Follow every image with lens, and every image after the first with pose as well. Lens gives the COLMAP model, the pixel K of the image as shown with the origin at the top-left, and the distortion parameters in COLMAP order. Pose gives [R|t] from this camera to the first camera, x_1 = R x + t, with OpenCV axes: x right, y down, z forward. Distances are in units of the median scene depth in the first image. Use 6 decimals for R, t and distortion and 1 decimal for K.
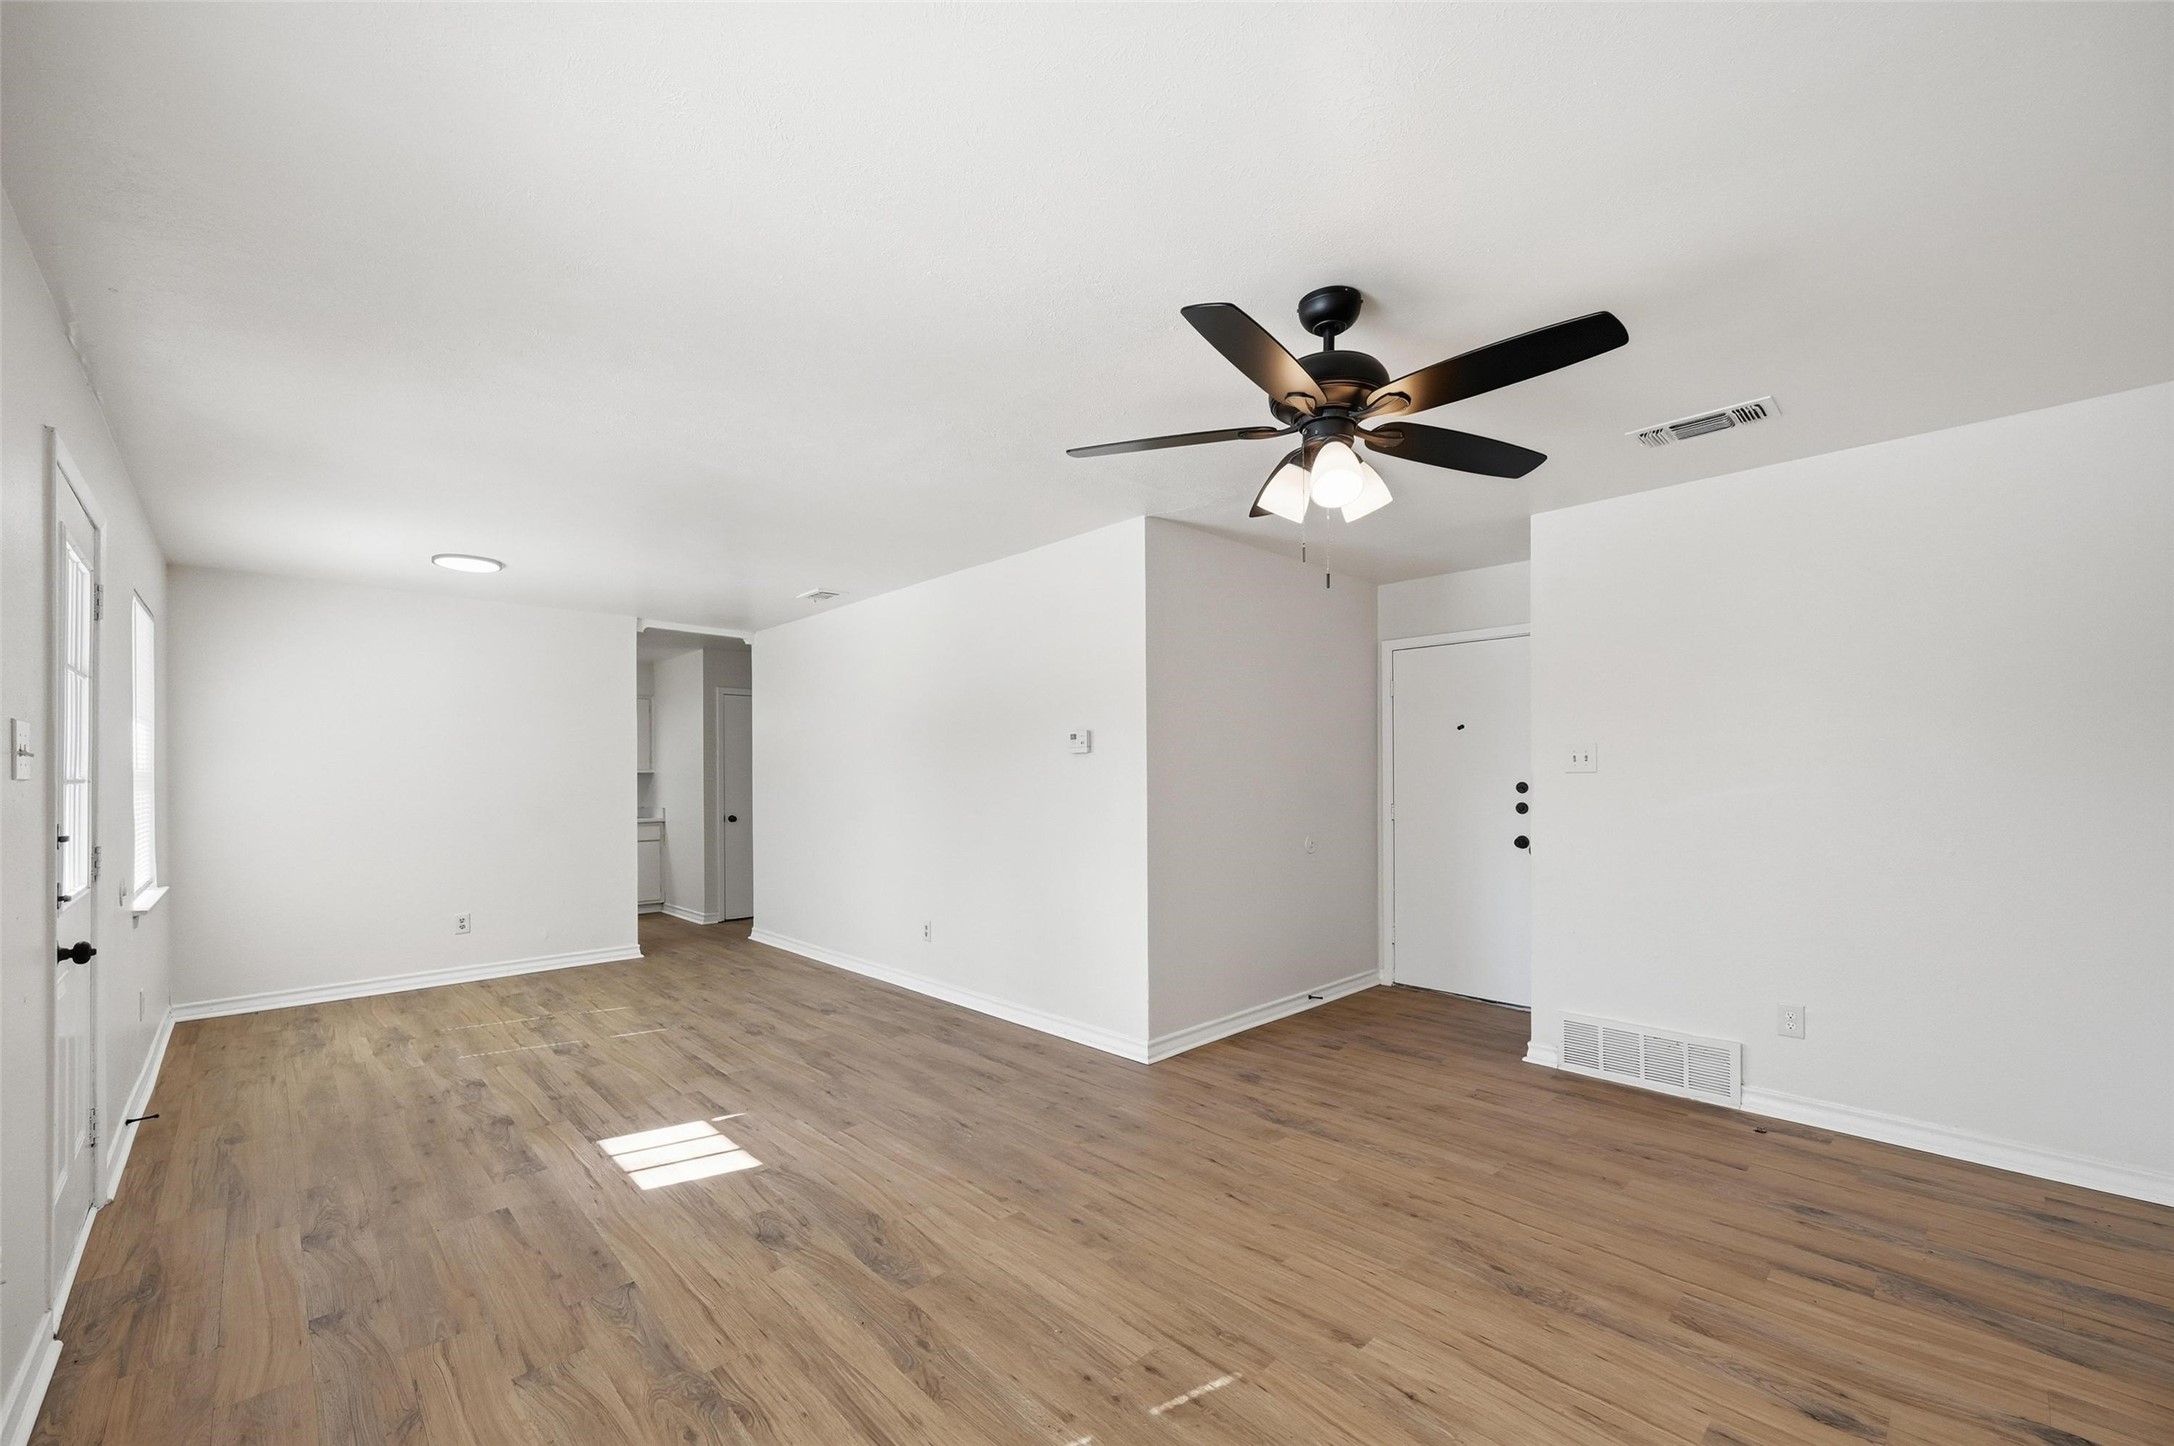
lens RADIAL K [[862.0, 0, 1102.3], [0, 862.0, 778.9], [0, 0, 1]] dist [-0.000612, 0.000255]
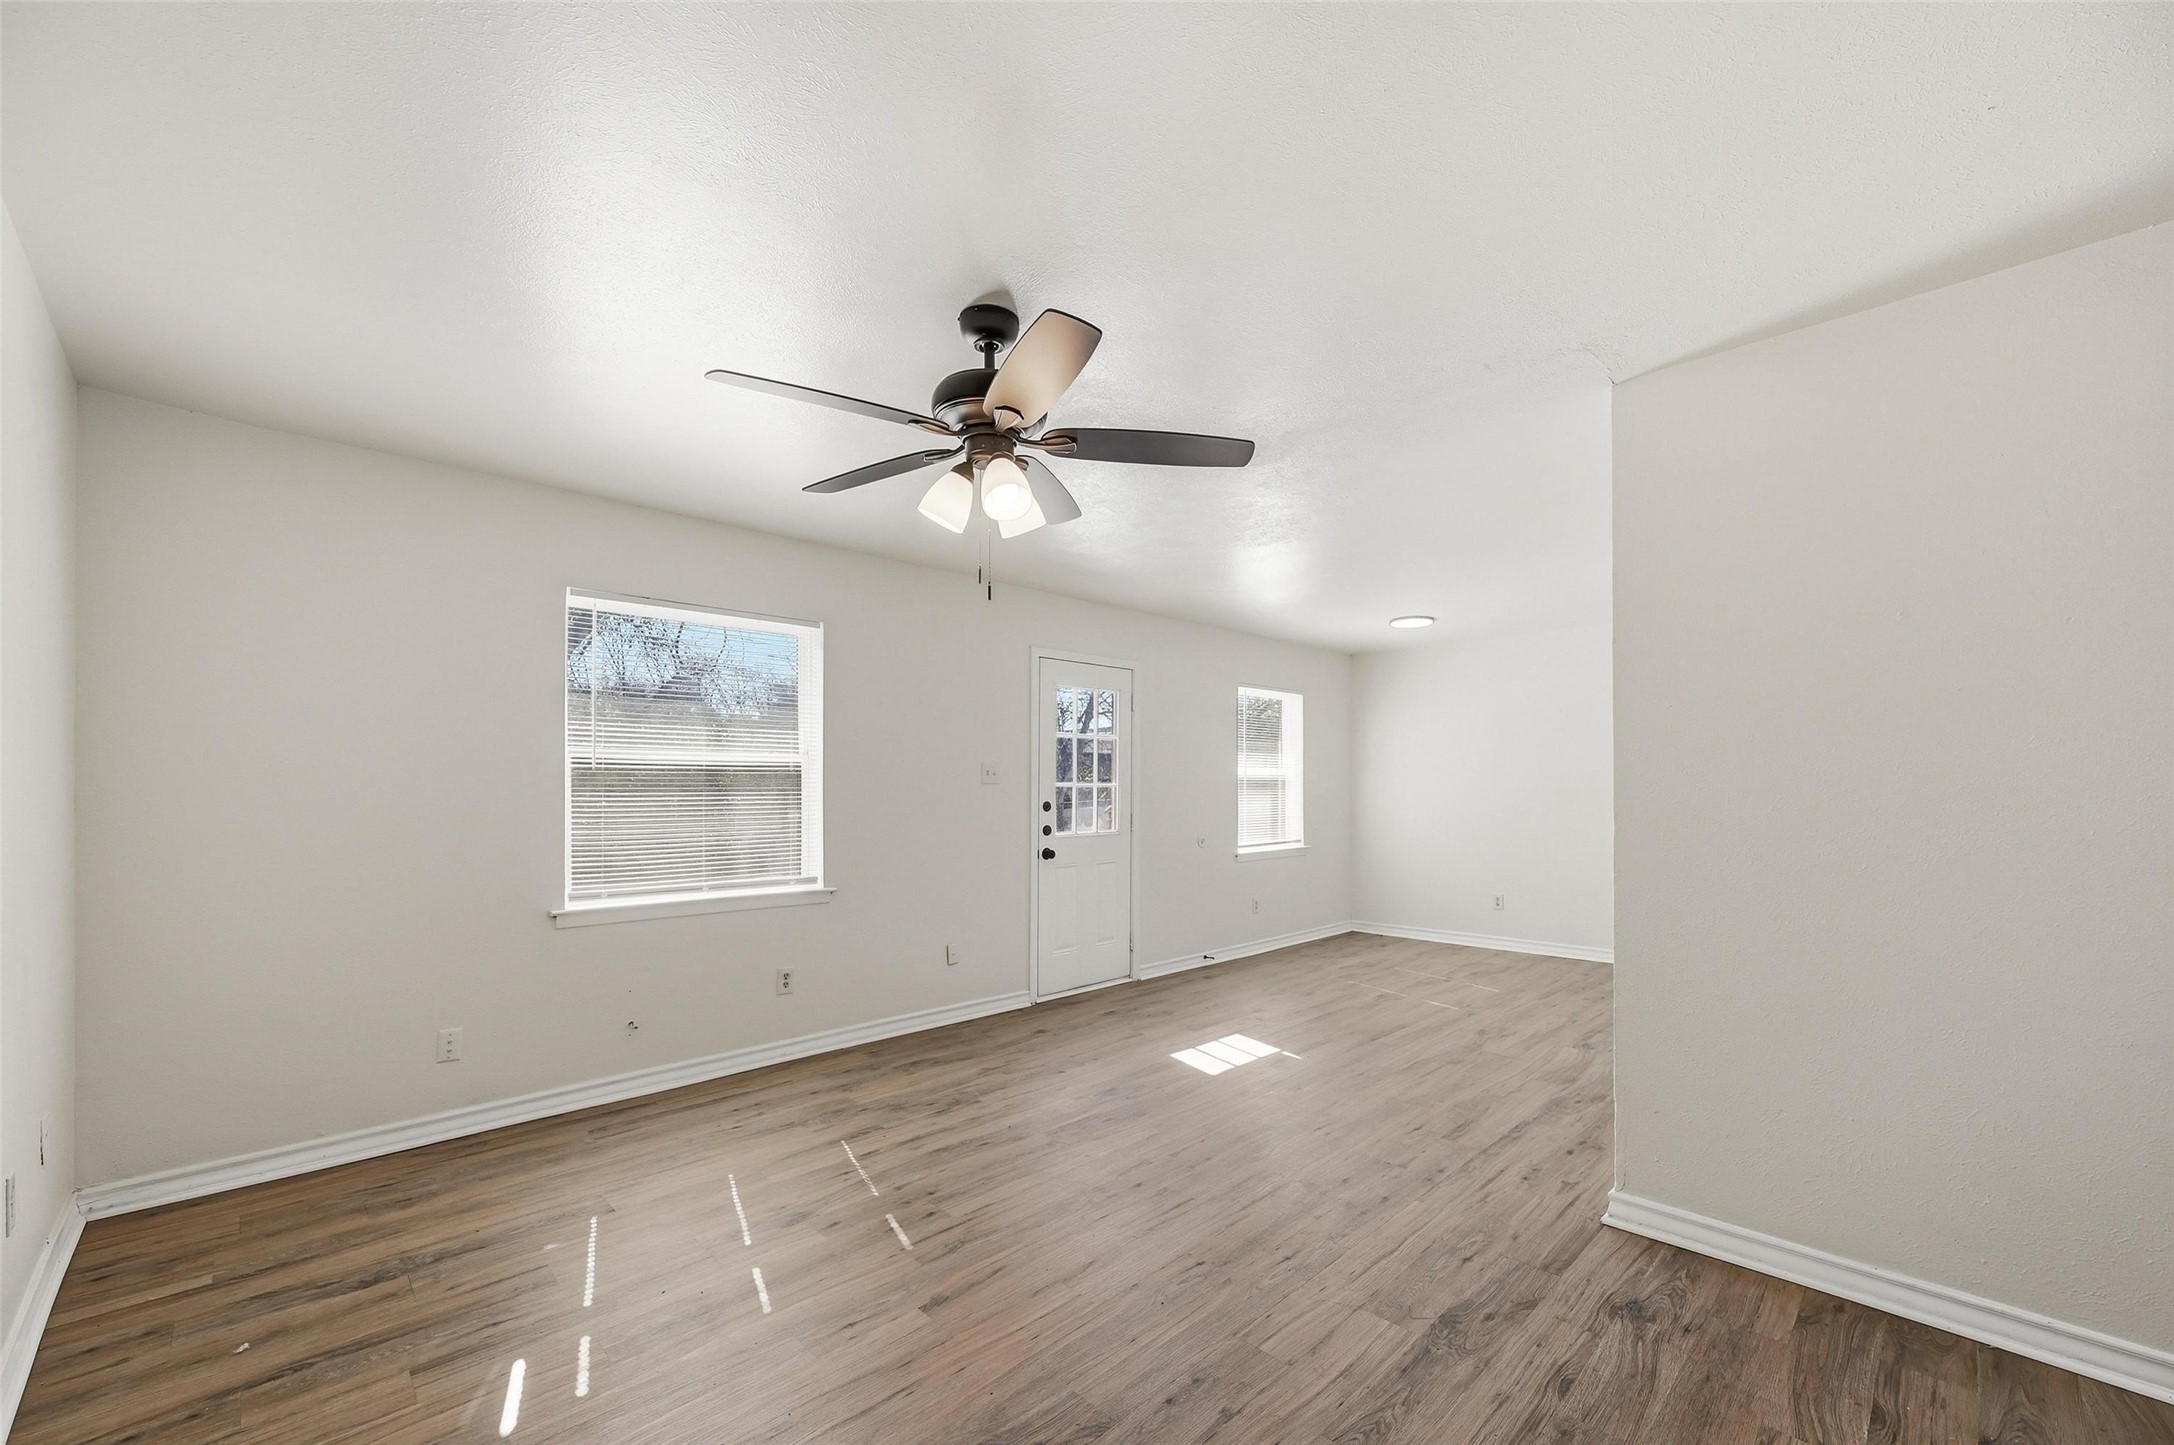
lens RADIAL K [[870.0, 0, 1107.7], [0, 870.0, 788.4], [0, 0, 1]] dist [-0.001146, -0.000128]
pose [[0.013311, 0.007227, -0.999885, 0.869729], [-0.001469, 0.999973, 0.007208, -0.002138], [0.999910, 0.001373, 0.013321, 0.762701]]
